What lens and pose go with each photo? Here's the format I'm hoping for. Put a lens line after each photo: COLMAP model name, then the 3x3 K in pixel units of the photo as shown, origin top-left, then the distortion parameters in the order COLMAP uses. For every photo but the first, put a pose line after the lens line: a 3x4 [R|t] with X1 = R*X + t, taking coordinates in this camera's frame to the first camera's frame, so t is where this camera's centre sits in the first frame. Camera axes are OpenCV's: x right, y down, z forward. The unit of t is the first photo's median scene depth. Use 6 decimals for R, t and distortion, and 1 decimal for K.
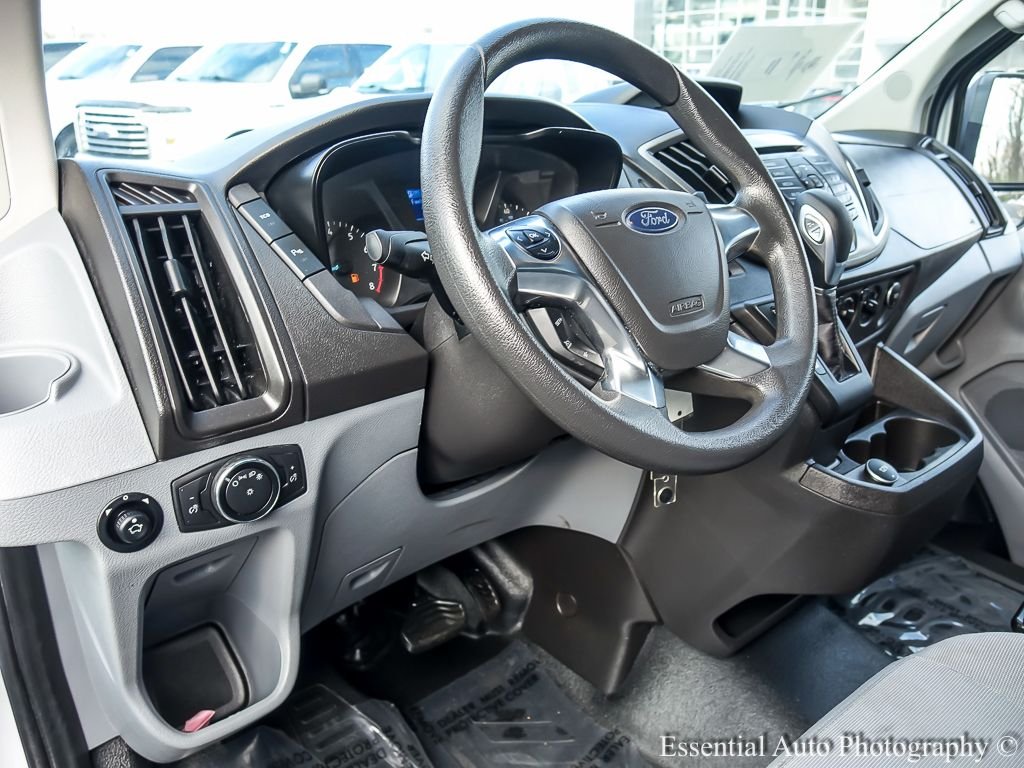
lens RADIAL K [[779.9, 0, 510.5], [0, 779.9, 367.1], [0, 0, 1]] dist [-0.009926, 0.002739]
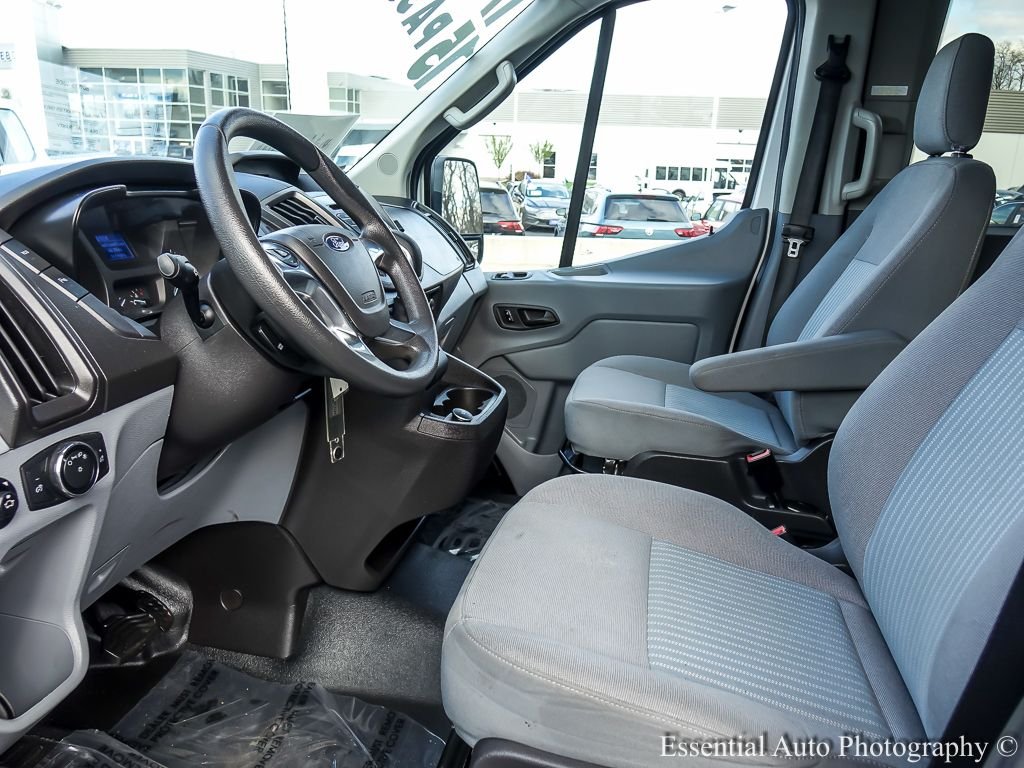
lens RADIAL K [[855.6, 0, 518.6], [0, 855.6, 380.8], [0, 0, 1]] dist [-0.004656, -0.054950]
pose [[0.769146, -0.120909, 0.627531, -0.394691], [0.177881, 0.983639, -0.028502, 0.116070], [-0.613818, 0.133548, 0.778069, -0.300159]]
